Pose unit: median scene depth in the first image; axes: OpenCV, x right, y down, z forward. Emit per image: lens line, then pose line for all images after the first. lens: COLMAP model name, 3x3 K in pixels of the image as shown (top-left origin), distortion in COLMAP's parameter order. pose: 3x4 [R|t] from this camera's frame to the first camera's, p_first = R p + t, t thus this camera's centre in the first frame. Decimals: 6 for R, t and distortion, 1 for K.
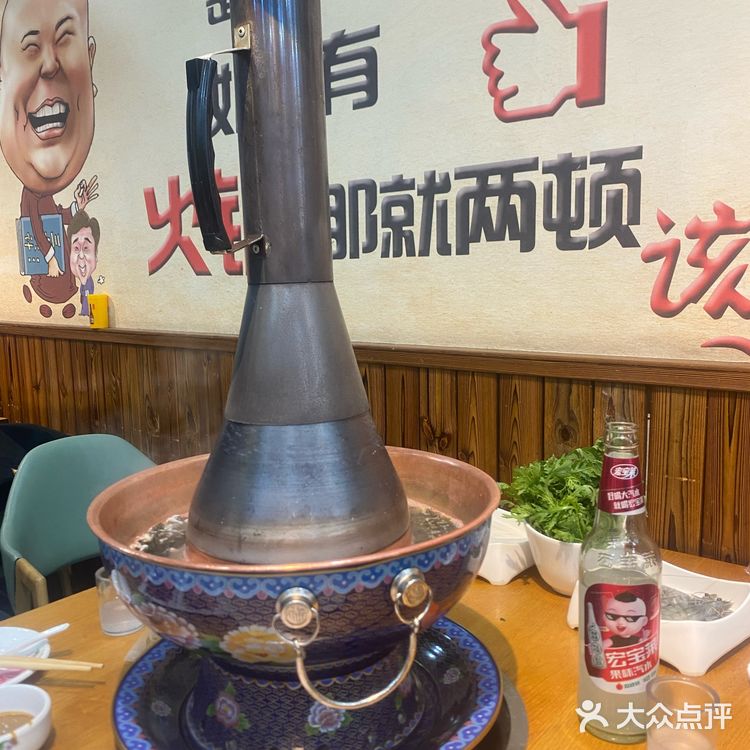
lens RADIAL K [[774.2, 0, 375.0], [0, 774.2, 375.0], [0, 0, 1]] dist [0.044541, -0.068537]
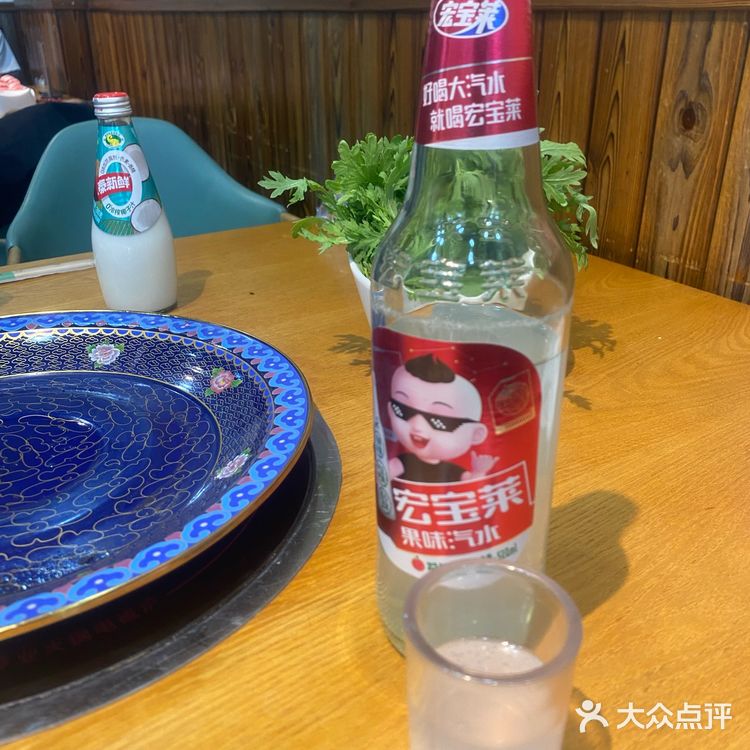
lens RADIAL K [[774.2, 0, 375.0], [0, 774.2, 375.0], [0, 0, 1]] dist [0.044541, -0.068537]
pose [[0.947521, 0.150383, -0.282114, 0.396982], [-0.057945, 0.948624, 0.311056, 0.167232], [0.314398, -0.278385, 0.907555, 0.629672]]
